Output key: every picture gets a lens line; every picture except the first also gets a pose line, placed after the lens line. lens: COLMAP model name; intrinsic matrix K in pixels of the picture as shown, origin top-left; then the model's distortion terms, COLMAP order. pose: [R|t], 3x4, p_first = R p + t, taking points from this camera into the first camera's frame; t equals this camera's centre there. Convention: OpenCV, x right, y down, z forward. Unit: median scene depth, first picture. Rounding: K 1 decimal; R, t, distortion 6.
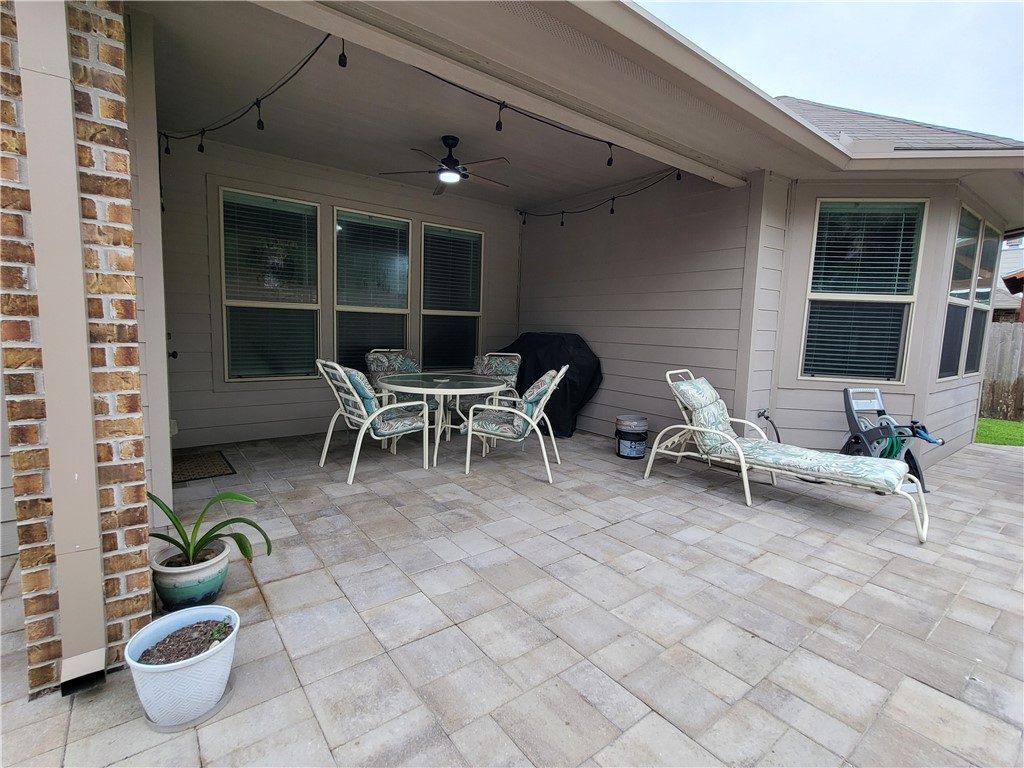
lens RADIAL K [[476.2, 0, 510.3], [0, 476.2, 378.2], [0, 0, 1]] dist [0.003738, 0.000105]
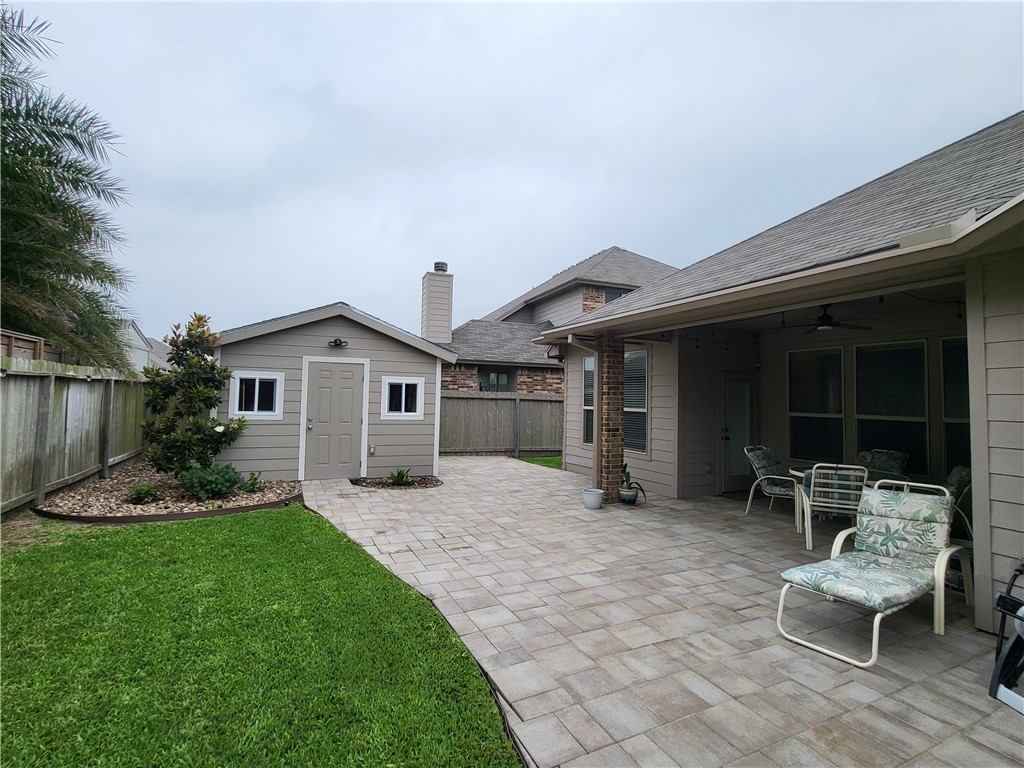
lens RADIAL K [[505.9, 0, 509.8], [0, 505.9, 380.6], [0, 0, 1]] dist [0.001170, -0.000642]
pose [[-0.202932, -0.065149, -0.977023, 1.570376], [-0.128252, 0.990957, -0.039440, -0.077262], [0.970757, 0.117302, -0.209453, 0.414939]]
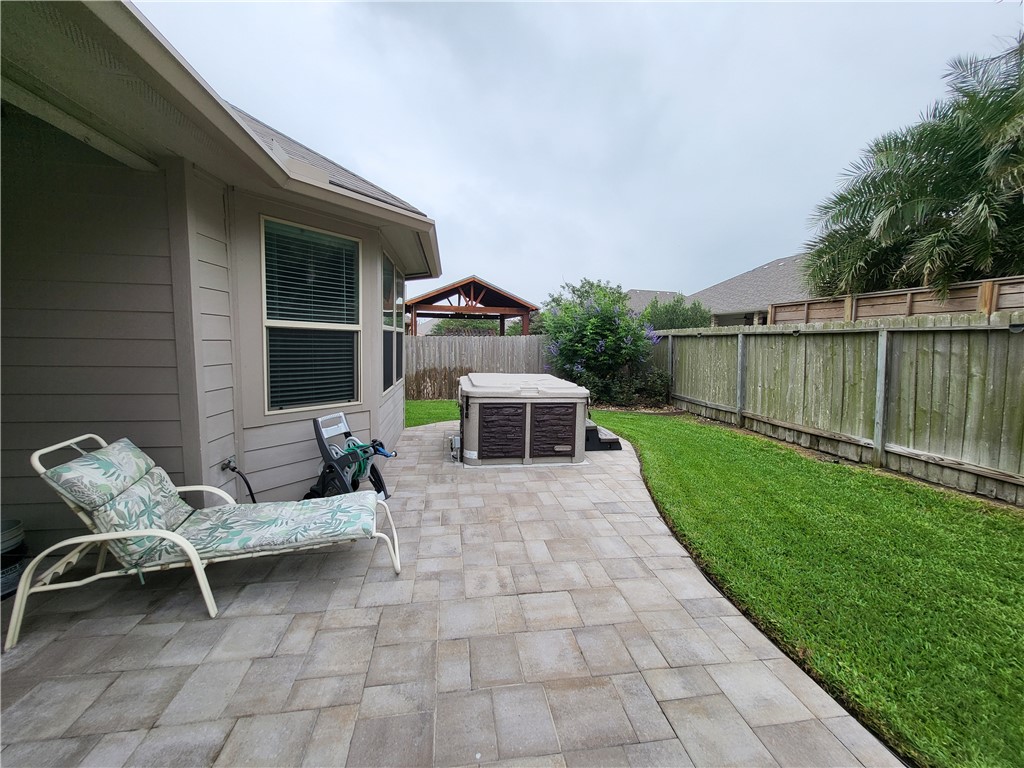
lens RADIAL K [[404.3, 0, 512.7], [0, 404.3, 375.0], [0, 0, 1]] dist [-0.001462, -0.000866]
pose [[0.479477, -0.095808, 0.872309, 0.188860], [0.091606, 0.994056, 0.058827, -0.082143], [-0.872760, 0.051703, 0.485404, 0.245601]]
